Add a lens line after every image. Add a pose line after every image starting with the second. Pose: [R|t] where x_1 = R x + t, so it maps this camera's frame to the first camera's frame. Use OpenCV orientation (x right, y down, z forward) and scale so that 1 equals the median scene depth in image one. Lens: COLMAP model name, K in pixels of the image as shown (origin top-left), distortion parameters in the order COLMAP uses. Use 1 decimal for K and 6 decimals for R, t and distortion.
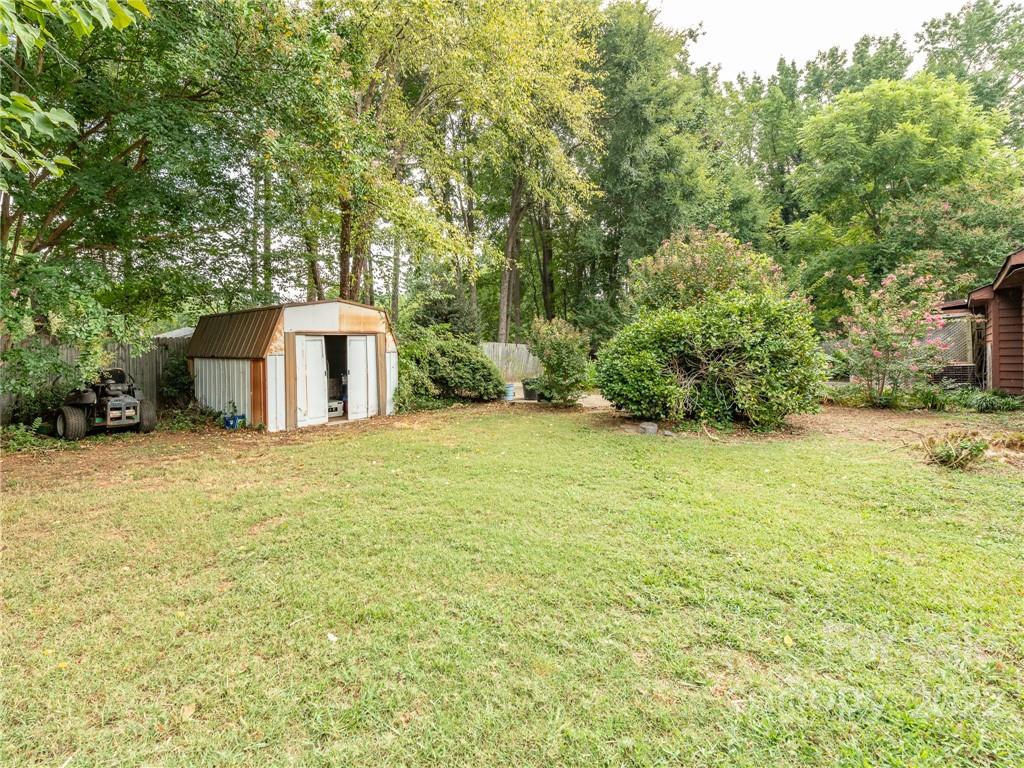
lens RADIAL K [[472.3, 0, 469.0], [0, 472.3, 373.6], [0, 0, 1]] dist [-0.000527, -0.000044]
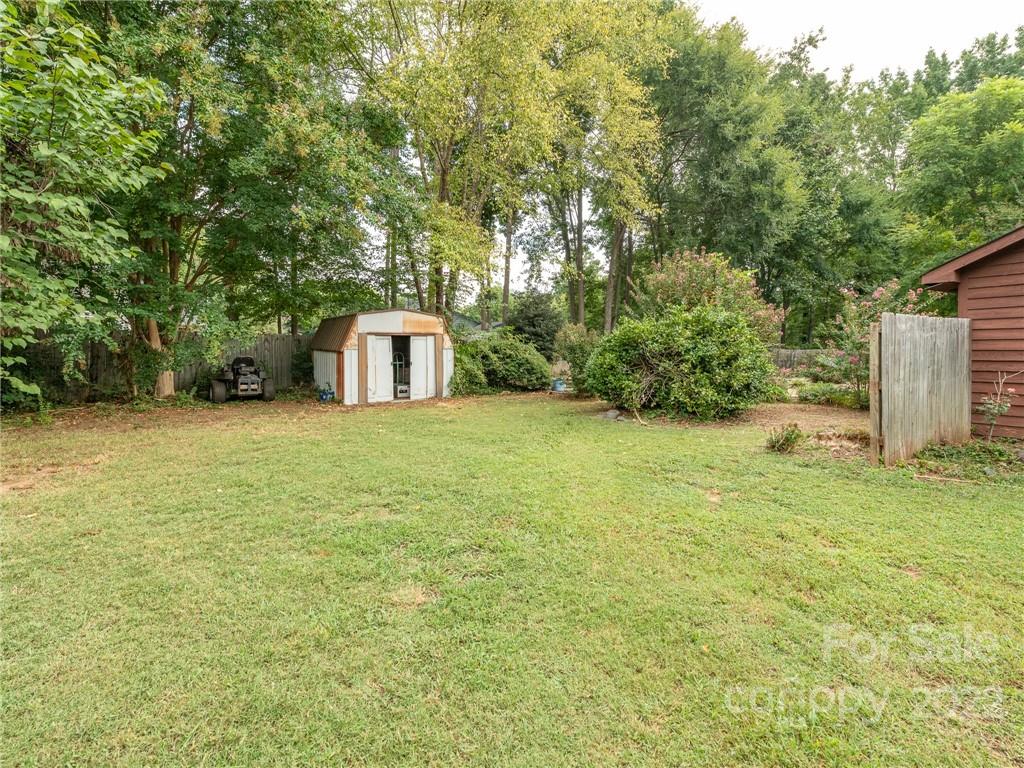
lens RADIAL K [[416.0, 0, 513.4], [0, 416.0, 377.5], [0, 0, 1]] dist [-0.001004, -0.000312]
pose [[0.982741, 0.034497, -0.181744, 0.220074], [-0.030005, 0.999174, 0.027409, -0.003624], [0.182539, -0.021483, 0.982964, -0.087220]]
